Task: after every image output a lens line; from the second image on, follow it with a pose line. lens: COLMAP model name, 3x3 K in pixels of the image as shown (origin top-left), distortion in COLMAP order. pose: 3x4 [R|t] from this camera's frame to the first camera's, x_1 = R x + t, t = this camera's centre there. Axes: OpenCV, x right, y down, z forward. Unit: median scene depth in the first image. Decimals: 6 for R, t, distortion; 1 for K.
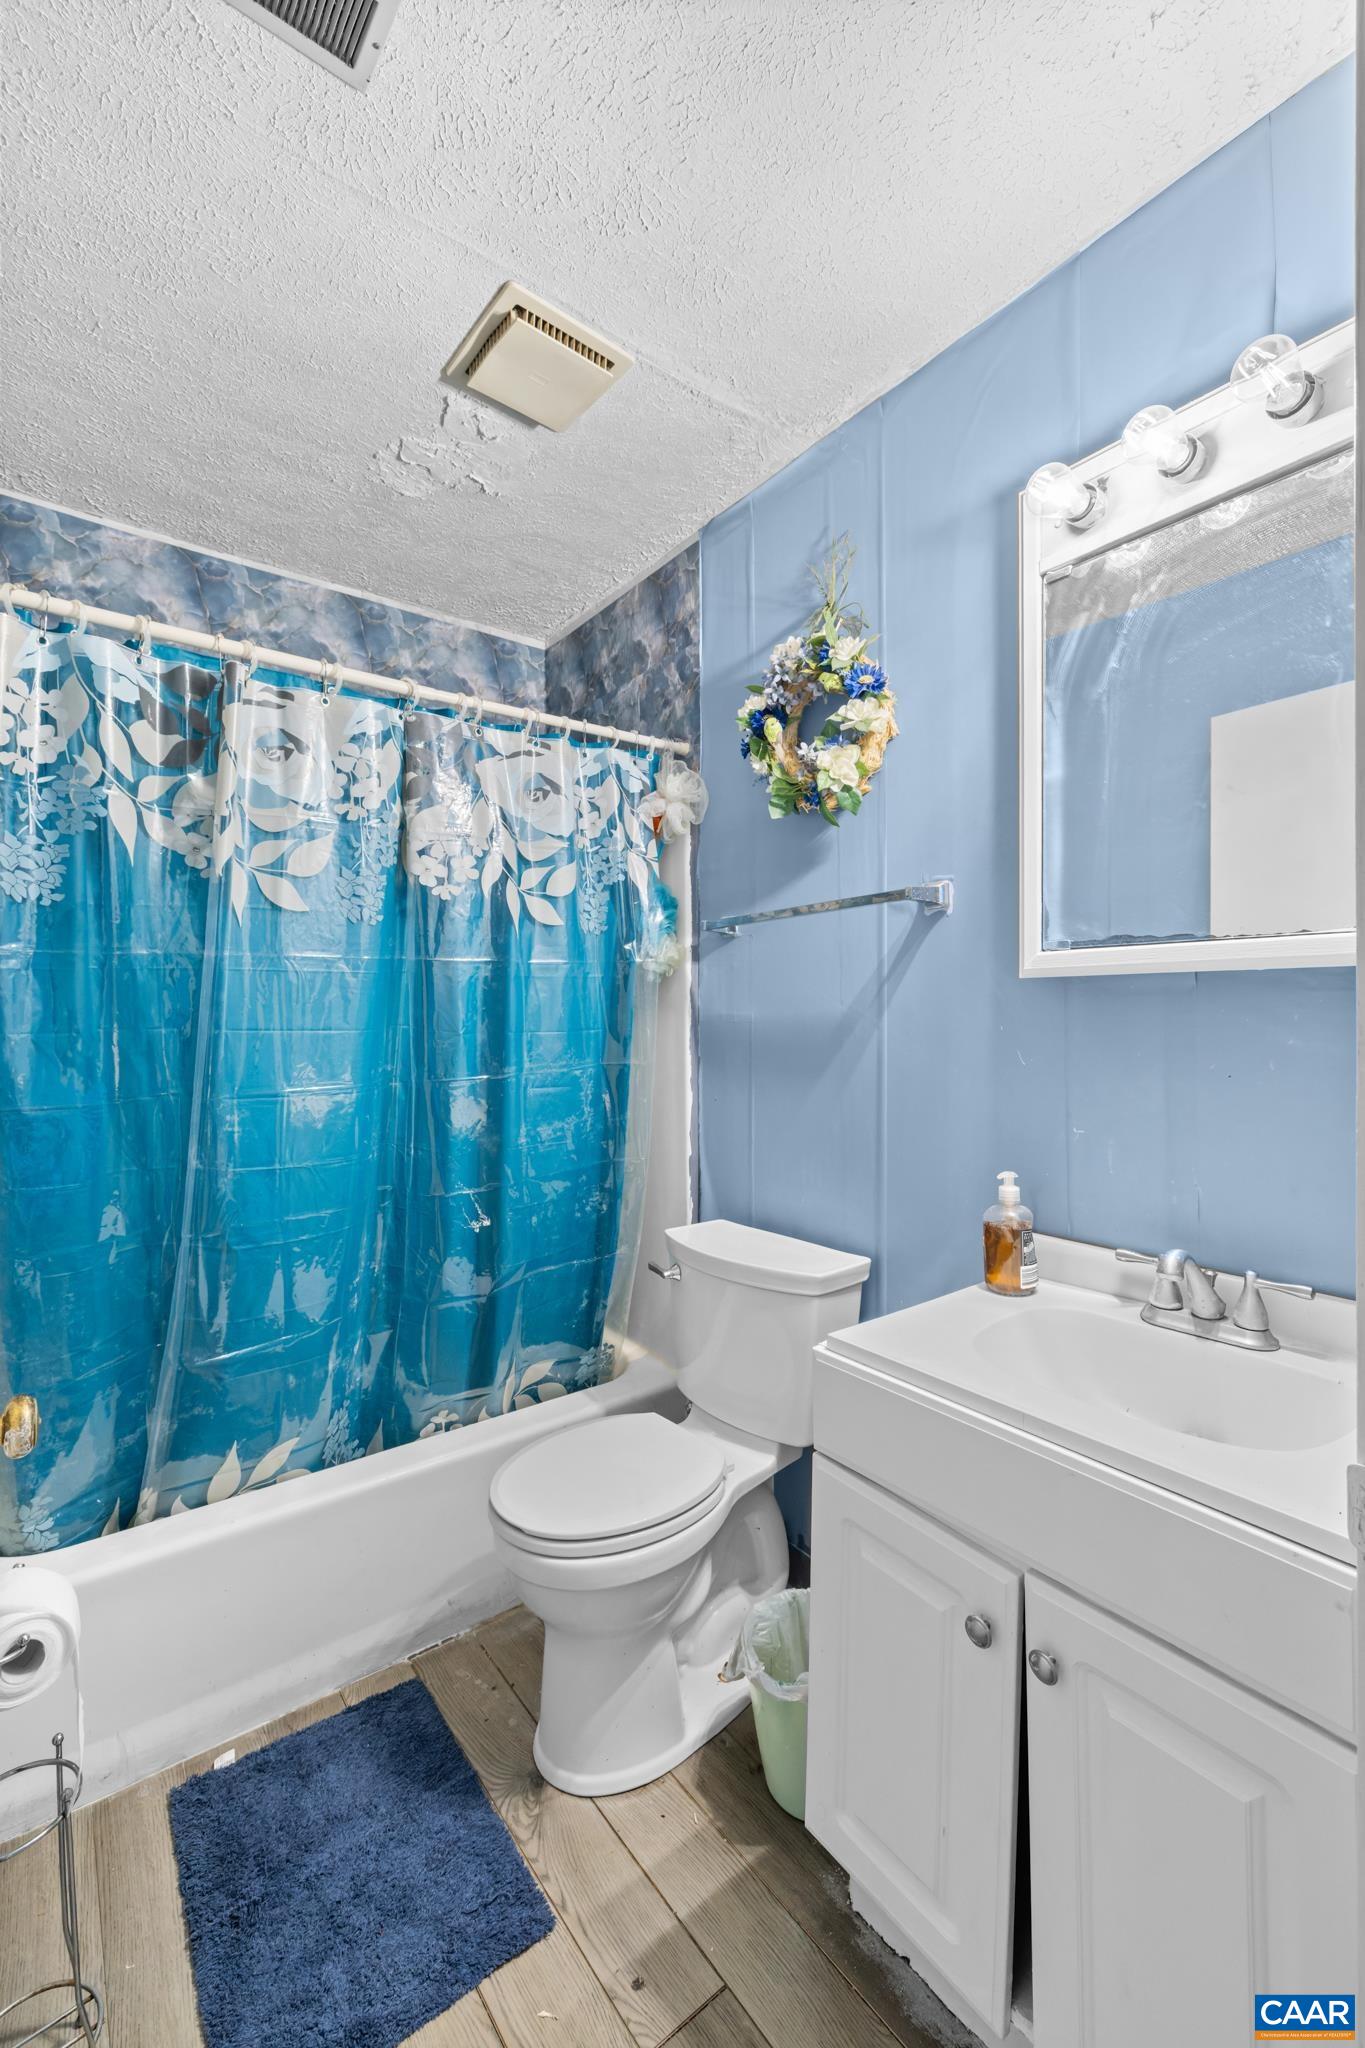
lens RADIAL K [[866.8, 0, 681.5], [0, 866.8, 1026.3], [0, 0, 1]] dist [-0.001813, 0.000361]
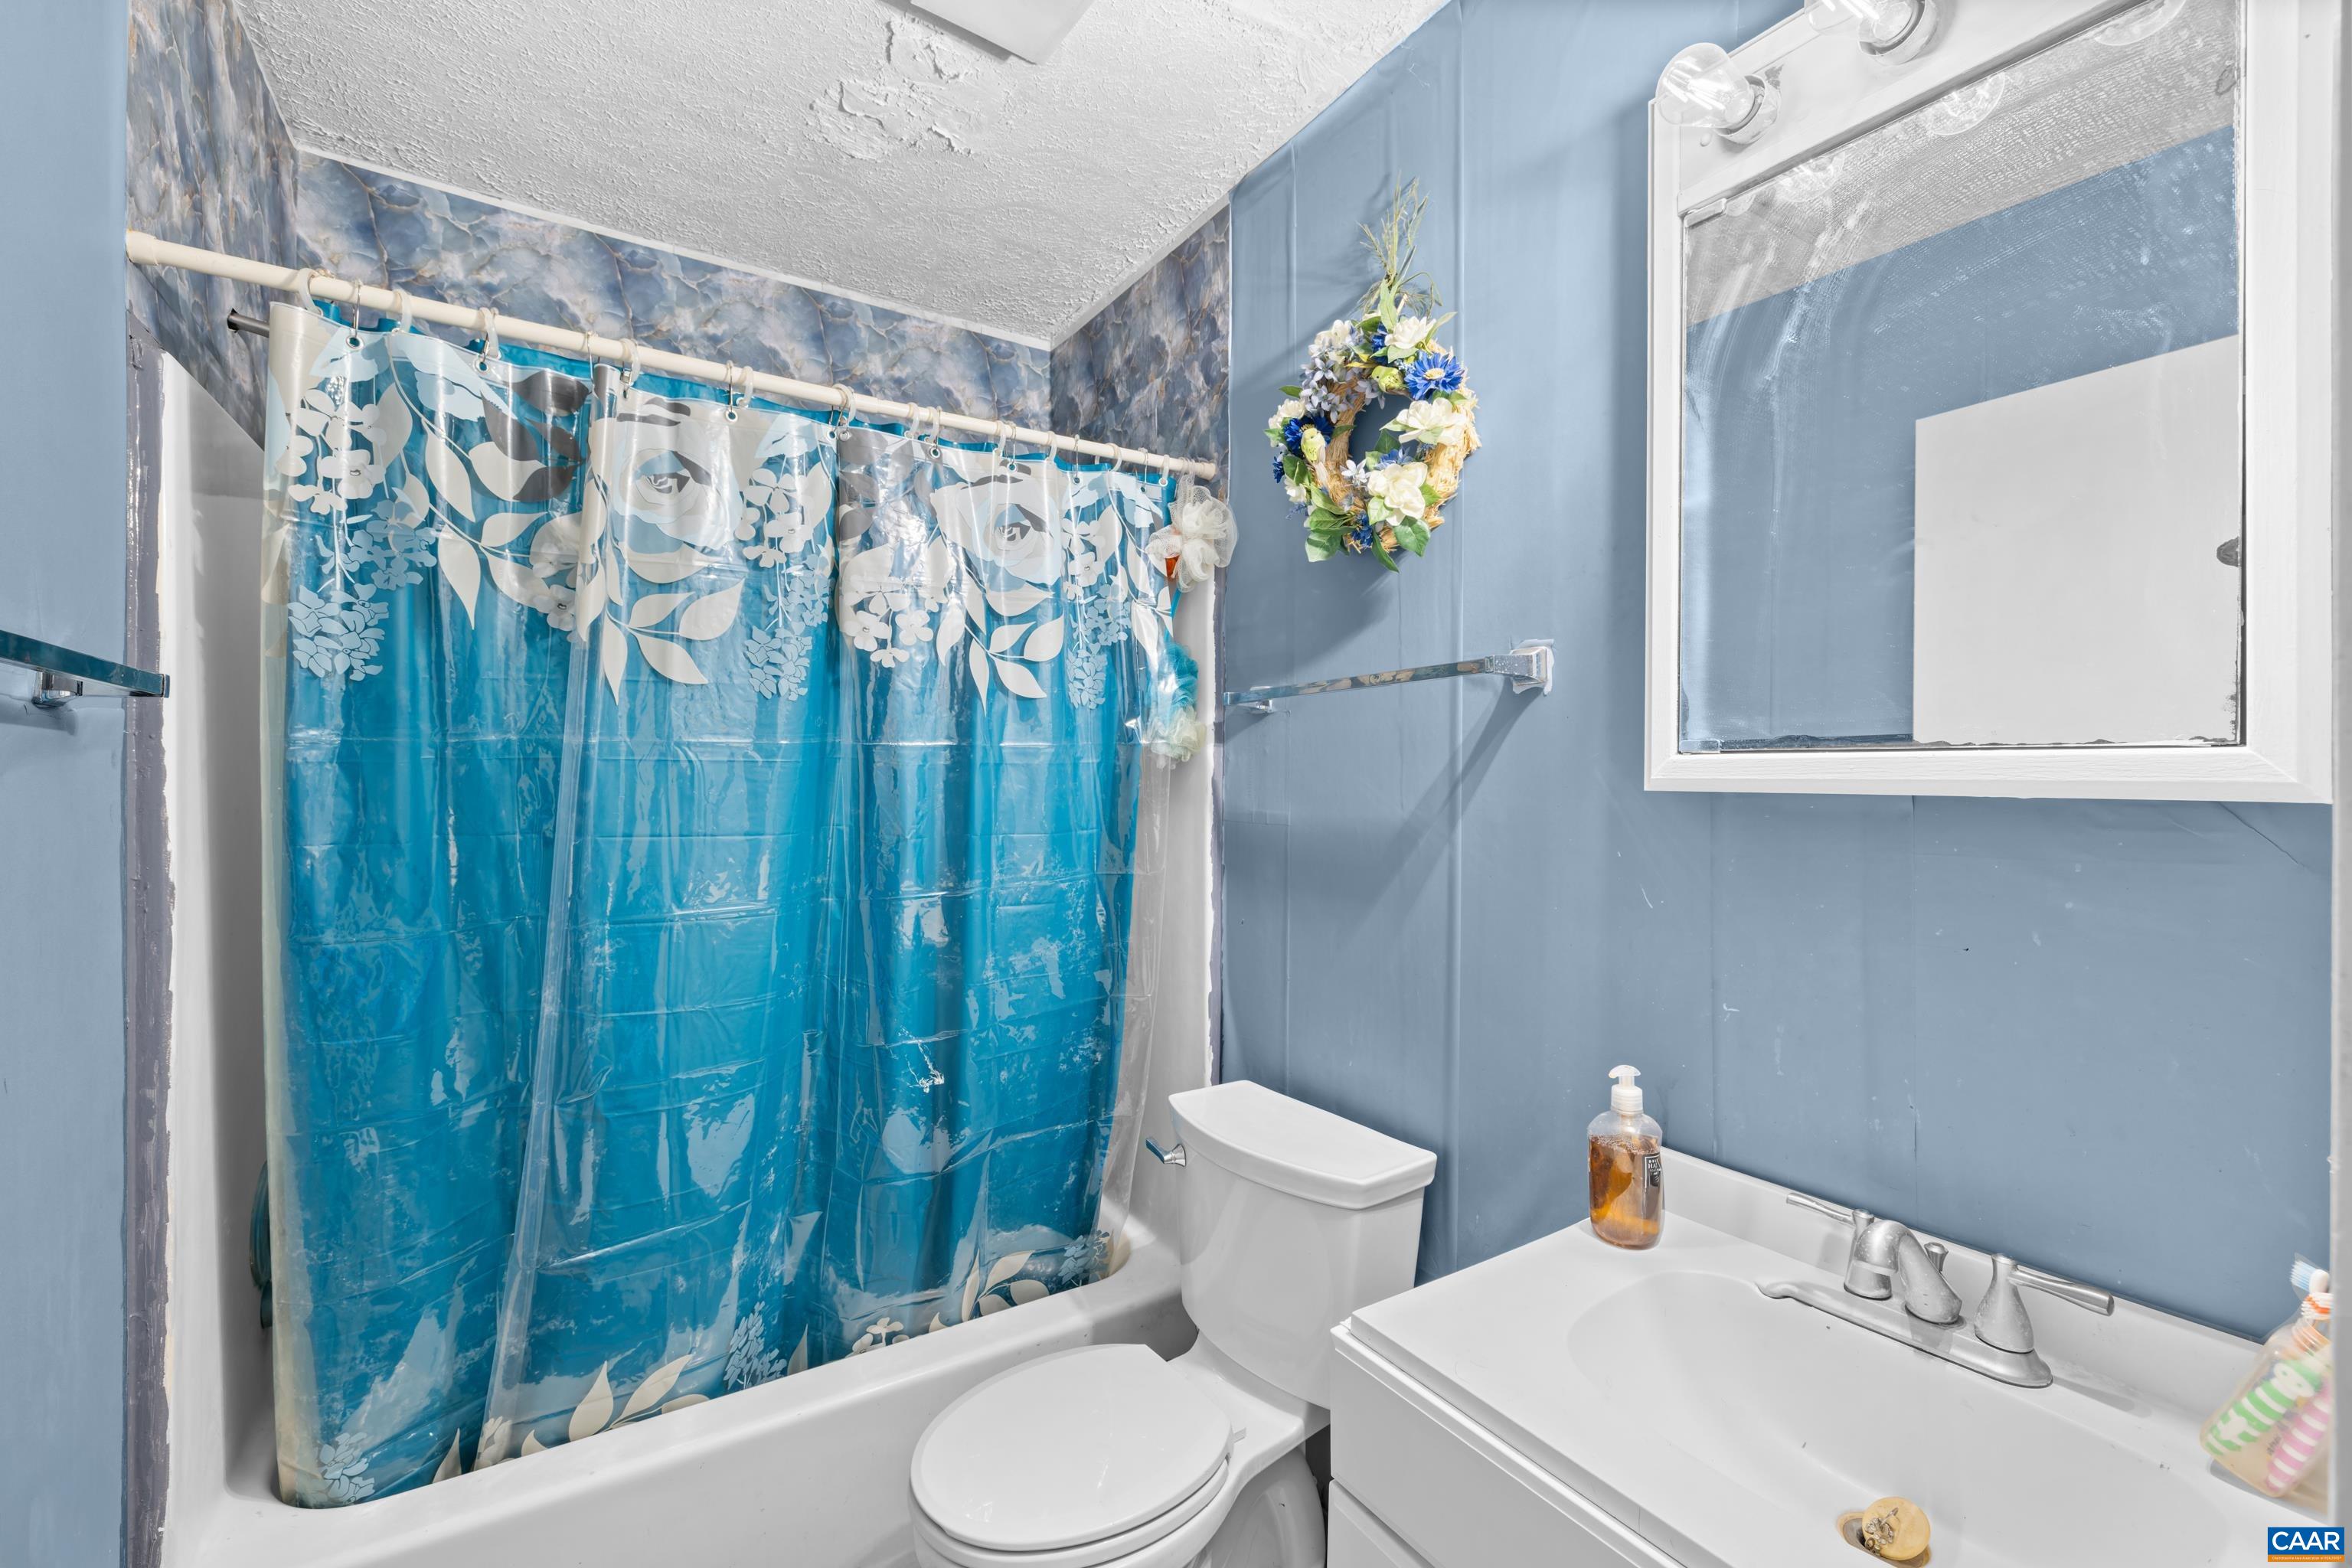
lens RADIAL K [[995.4, 0, 1179.1], [0, 995.4, 780.9], [0, 0, 1]] dist [-0.001813, 0.000361]
pose [[0.997183, 0.010952, -0.074201, 0.060108], [-0.011668, 0.999889, -0.009231, -0.041548], [0.074092, 0.010071, 0.997201, 0.136662]]
